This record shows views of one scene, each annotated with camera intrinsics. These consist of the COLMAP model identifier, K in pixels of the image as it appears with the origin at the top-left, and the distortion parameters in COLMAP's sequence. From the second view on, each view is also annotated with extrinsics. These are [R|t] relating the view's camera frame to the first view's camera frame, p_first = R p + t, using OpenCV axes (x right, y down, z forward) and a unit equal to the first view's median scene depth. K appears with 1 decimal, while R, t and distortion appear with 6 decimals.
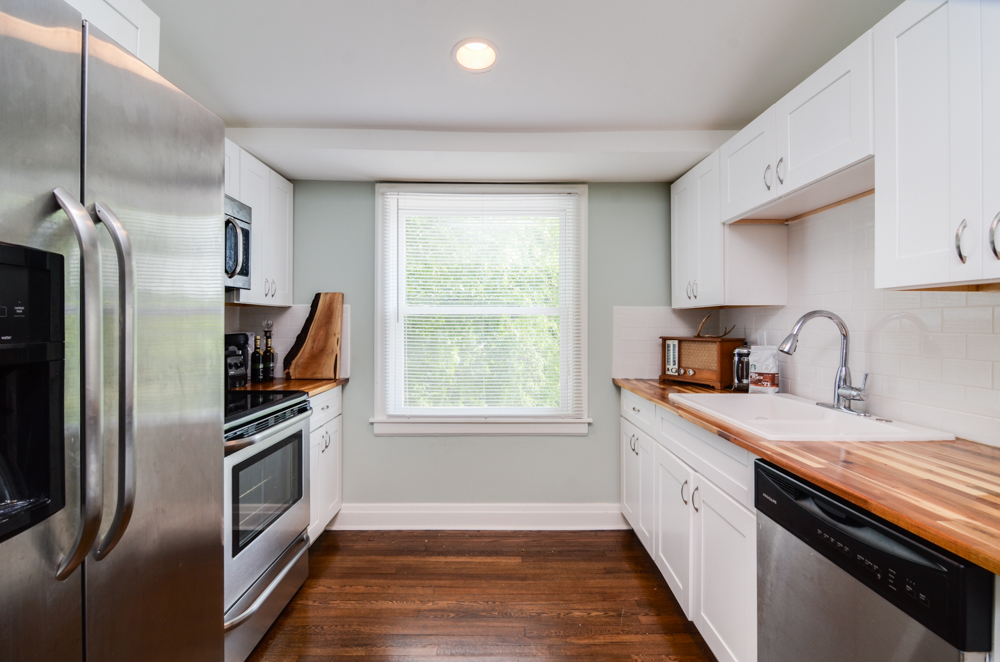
lens RADIAL K [[478.9, 0, 502.0], [0, 478.9, 323.2], [0, 0, 1]] dist [0.011457, -0.010212]
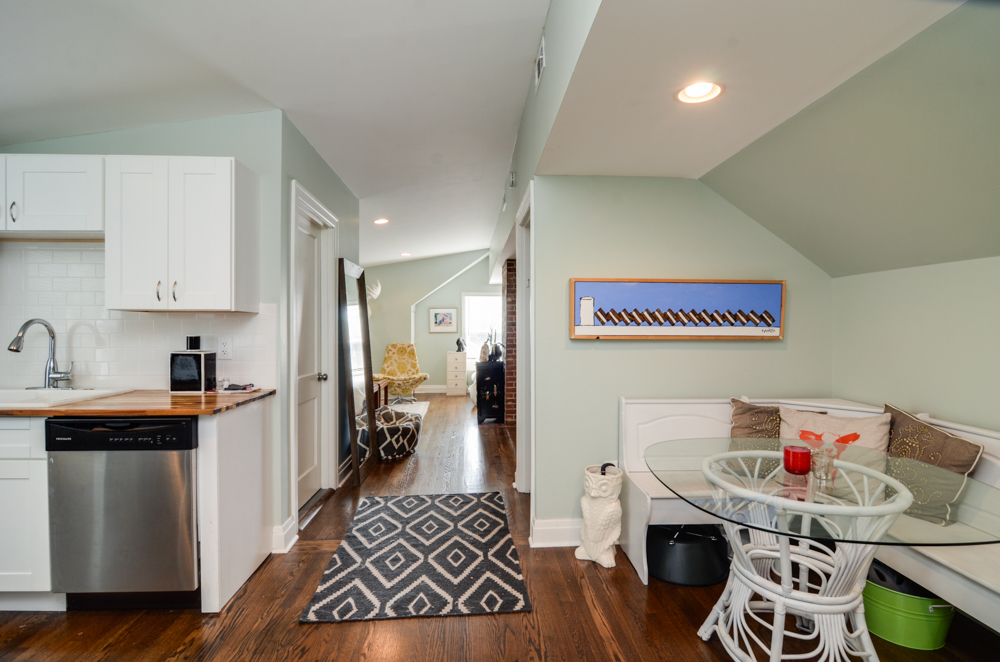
lens RADIAL K [[481.7, 0, 503.6], [0, 481.7, 332.4], [0, 0, 1]] dist [-0.004956, -0.009375]
pose [[-0.051168, -0.012681, 0.998610, -0.532027], [-0.004663, 0.999912, 0.012458, -0.007161], [-0.998679, -0.004019, -0.051223, -0.183207]]
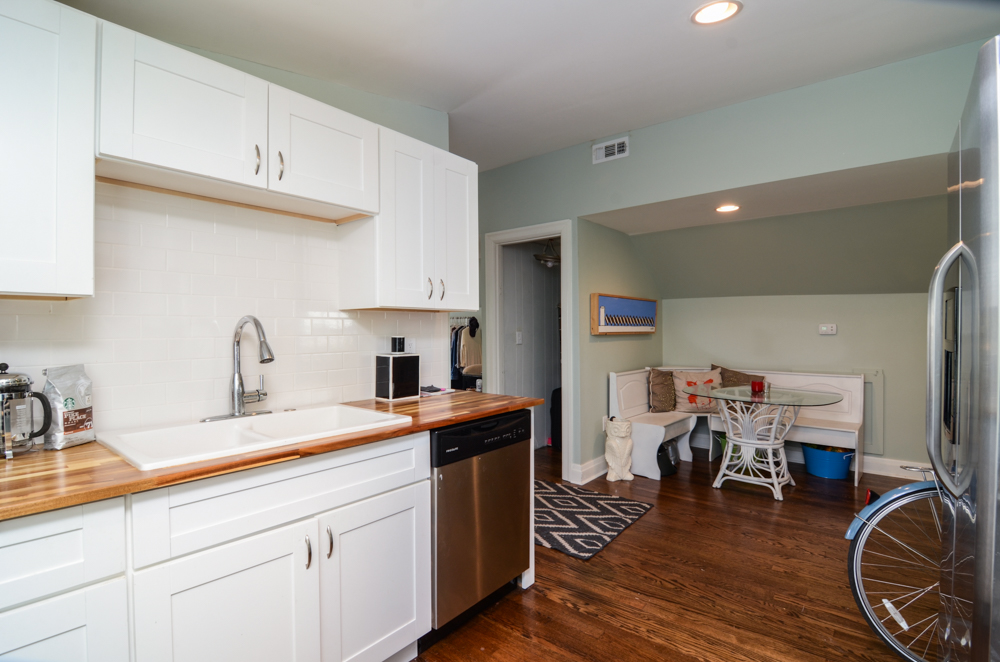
lens RADIAL K [[481.7, 0, 503.6], [0, 481.7, 332.4], [0, 0, 1]] dist [-0.004956, -0.009375]
pose [[-0.767746, -0.007121, 0.640715, -0.240230], [-0.001233, 0.999953, 0.009636, -0.002010], [-0.640753, 0.006608, -0.767718, 0.983362]]
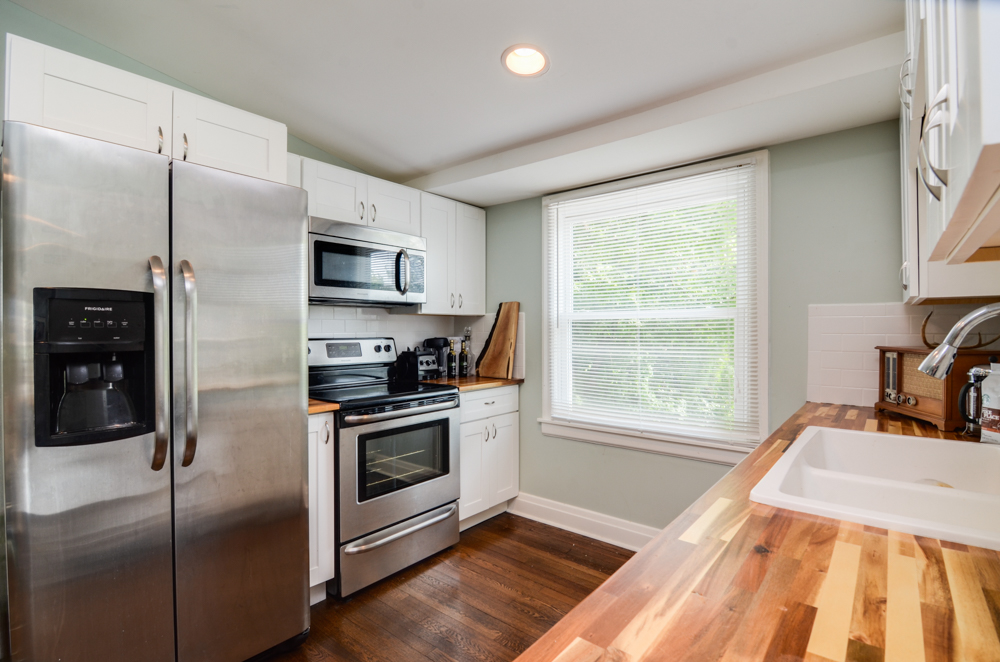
lens RADIAL K [[481.7, 0, 503.6], [0, 481.7, 332.4], [0, 0, 1]] dist [-0.004956, -0.009375]
pose [[0.764243, -0.000567, -0.644928, 0.393651], [0.005550, 0.999968, 0.005698, 0.001253], [0.644905, -0.007934, 0.764222, 0.142263]]
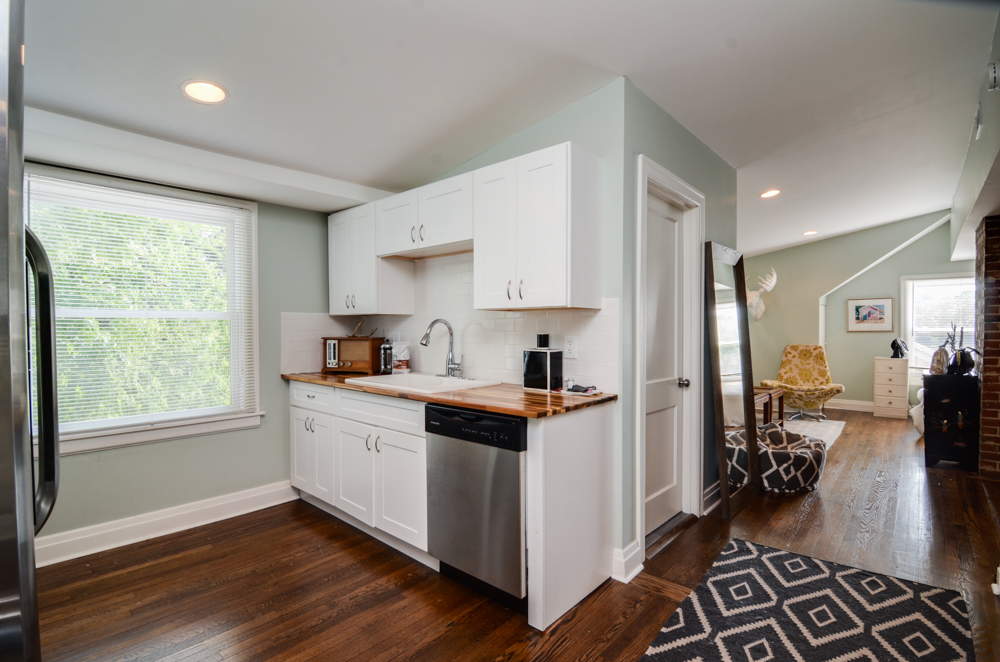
lens RADIAL K [[481.7, 0, 503.6], [0, 481.7, 332.4], [0, 0, 1]] dist [-0.004956, -0.009375]
pose [[0.672835, -0.013923, 0.739662, -0.299224], [0.003171, 0.999868, 0.015935, -0.003524], [-0.739786, -0.008376, 0.672790, -0.203612]]
